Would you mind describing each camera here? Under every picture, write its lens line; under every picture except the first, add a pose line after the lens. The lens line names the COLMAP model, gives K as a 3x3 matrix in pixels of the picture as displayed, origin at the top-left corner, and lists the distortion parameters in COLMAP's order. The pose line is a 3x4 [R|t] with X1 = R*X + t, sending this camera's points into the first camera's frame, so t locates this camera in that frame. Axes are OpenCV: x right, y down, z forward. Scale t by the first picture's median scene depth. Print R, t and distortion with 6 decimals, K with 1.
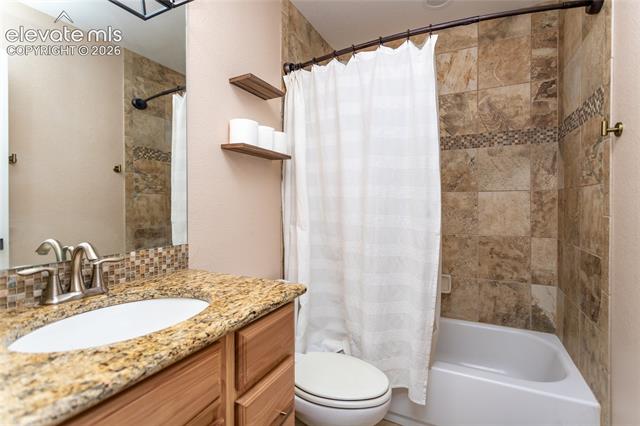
lens RADIAL K [[305.9, 0, 320.9], [0, 305.9, 205.7], [0, 0, 1]] dist [0.001132, 0.000318]
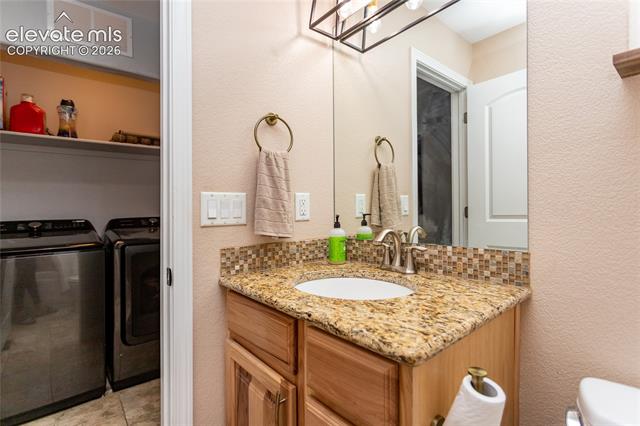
lens RADIAL K [[305.9, 0, 320.9], [0, 305.9, 205.7], [0, 0, 1]] dist [0.001132, 0.000318]
pose [[-0.382450, -0.001151, -0.923976, 0.436114], [0.015814, 0.999845, -0.007792, 0.023715], [0.923841, -0.017592, -0.382372, 0.997052]]
